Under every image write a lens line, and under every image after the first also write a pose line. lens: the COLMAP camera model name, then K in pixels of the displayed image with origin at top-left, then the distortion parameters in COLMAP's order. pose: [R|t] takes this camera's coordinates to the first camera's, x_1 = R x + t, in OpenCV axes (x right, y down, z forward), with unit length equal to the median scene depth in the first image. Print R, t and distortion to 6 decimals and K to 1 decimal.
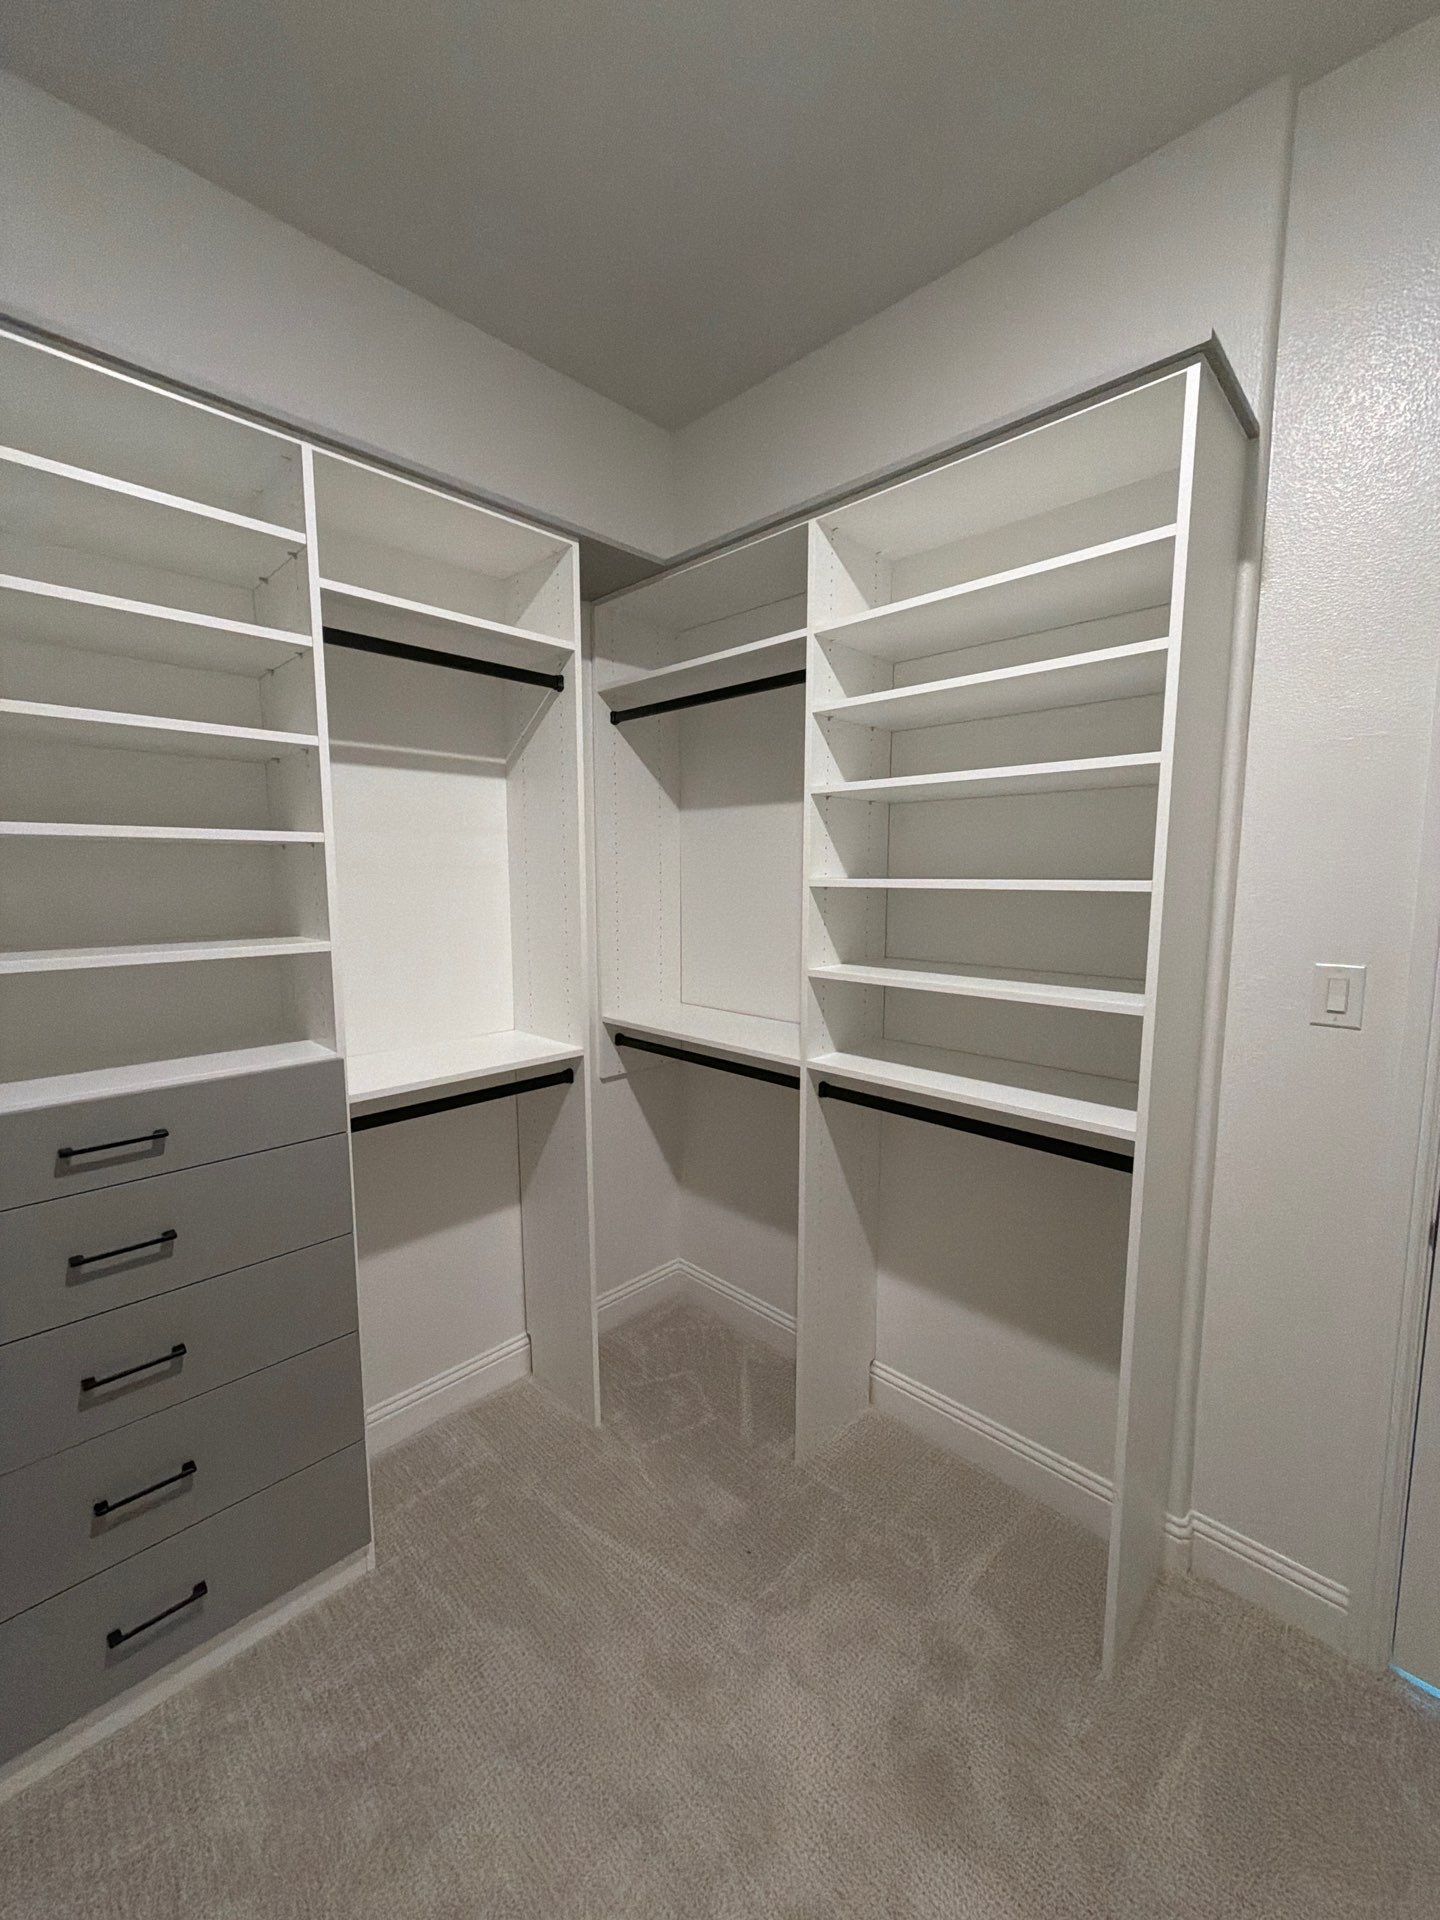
lens RADIAL K [[760.5, 0, 720.0], [0, 760.5, 960.0], [0, 0, 1]] dist [0.002590, 0.000310]
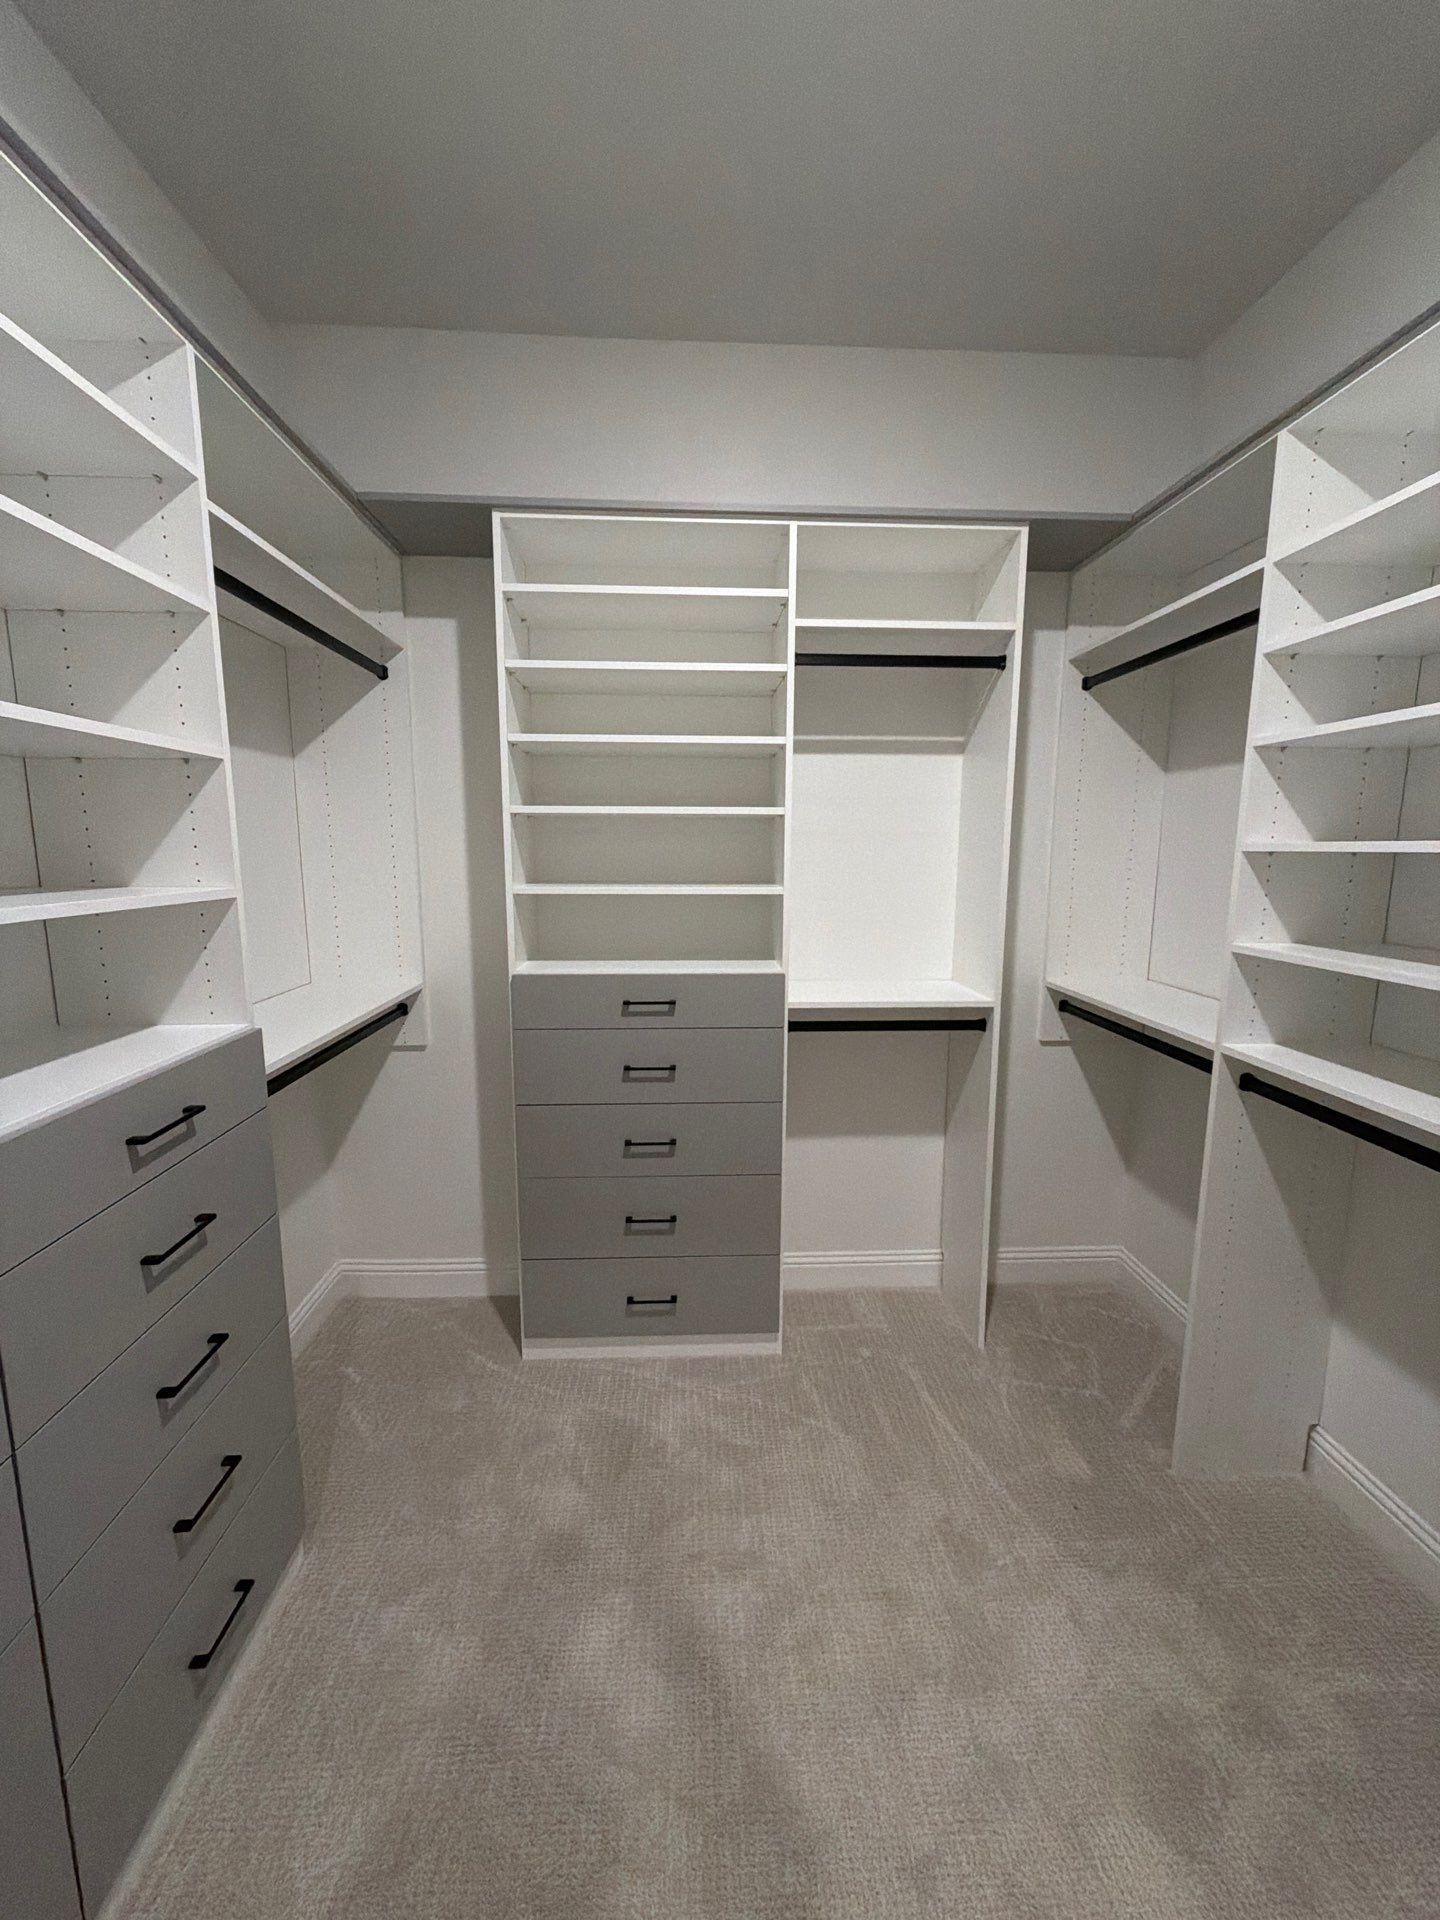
lens RADIAL K [[759.0, 0, 722.1], [0, 759.0, 957.6], [0, 0, 1]] dist [-0.000519, 0.000159]
pose [[0.737457, 0.100450, -0.667882, 0.267631], [-0.082246, 0.994875, 0.058815, 0.024931], [0.670367, 0.011557, 0.741939, -0.068188]]
